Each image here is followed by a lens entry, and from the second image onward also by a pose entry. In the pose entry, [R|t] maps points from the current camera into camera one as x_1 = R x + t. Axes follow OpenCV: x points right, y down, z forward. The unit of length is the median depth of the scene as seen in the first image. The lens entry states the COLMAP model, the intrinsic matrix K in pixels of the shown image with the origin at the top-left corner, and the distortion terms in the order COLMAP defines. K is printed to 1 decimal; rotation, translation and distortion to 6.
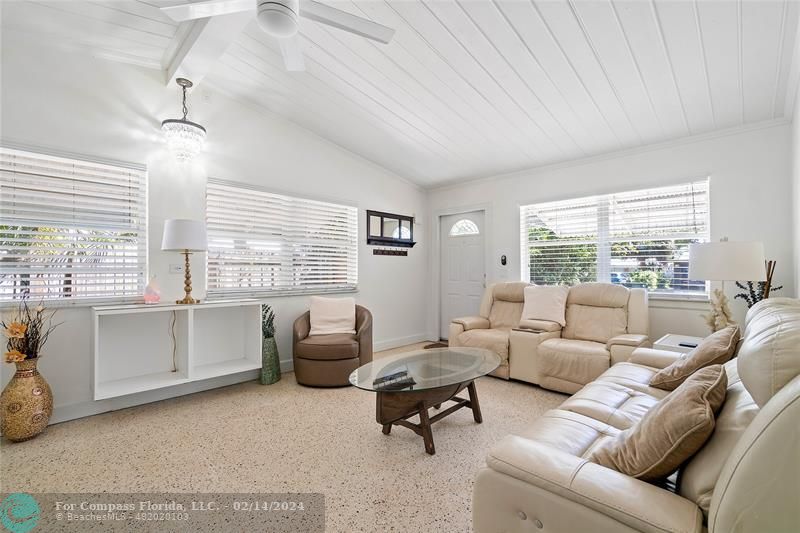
lens RADIAL K [[334.4, 0, 403.0], [0, 334.4, 269.2], [0, 0, 1]] dist [0.001111, 0.000113]
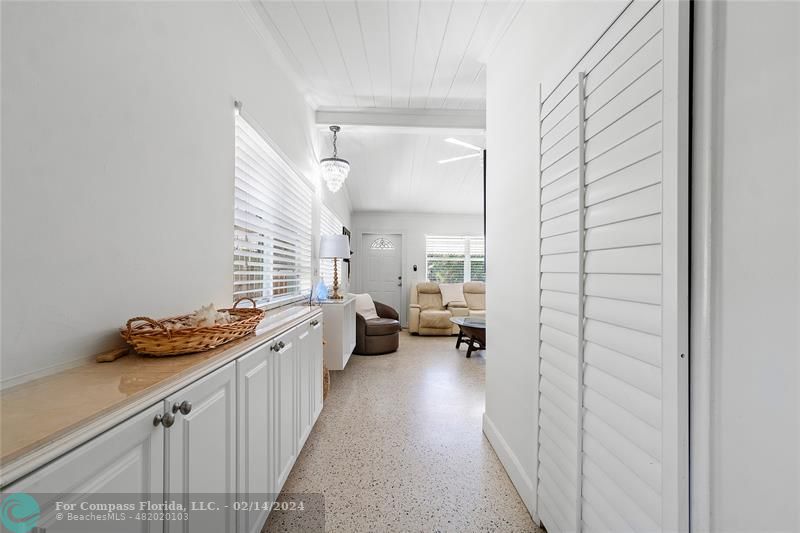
lens RADIAL K [[348.0, 0, 396.9], [0, 348.0, 270.4], [0, 0, 1]] dist [0.000189, 0.000379]
pose [[0.684745, 0.014152, 0.728645, -1.099844], [-0.010411, 0.999899, -0.009637, 0.000775], [-0.728708, -0.000987, 0.684823, -0.071033]]
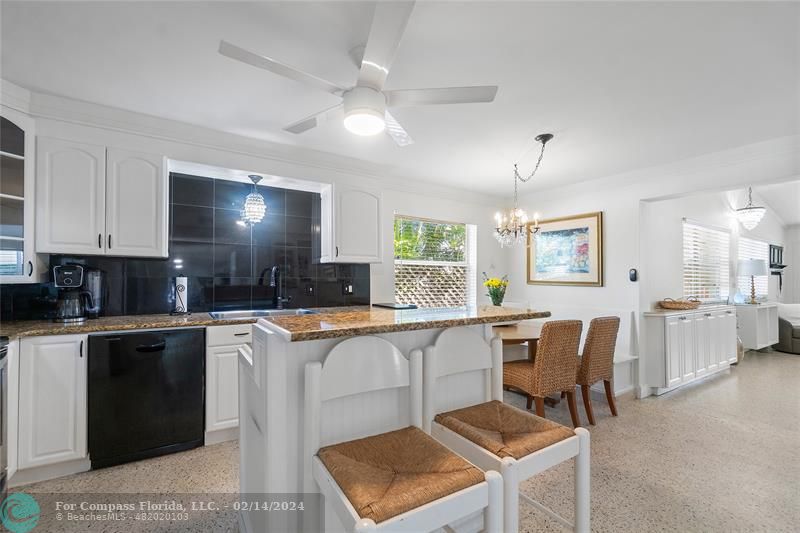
lens RADIAL K [[351.0, 0, 403.6], [0, 351.0, 268.2], [0, 0, 1]] dist [-0.001326, -0.000460]
pose [[0.980124, 0.009280, -0.198169, -1.612444], [-0.013725, 0.999684, -0.021070, -0.023228], [0.197911, 0.023371, 0.979941, -0.954490]]
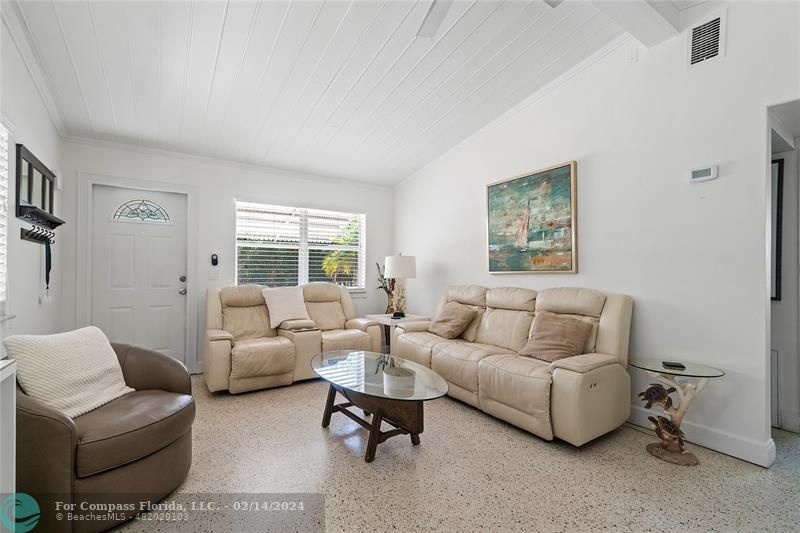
lens RADIAL K [[363.1, 0, 369.6], [0, 363.1, 267.1], [0, 0, 1]] dist [0.000689, 0.000266]
pose [[0.238515, 0.012351, 0.971060, -0.575088], [-0.006380, 0.999917, -0.011151, -0.000897], [-0.971118, -0.003535, 0.238574, 0.460089]]
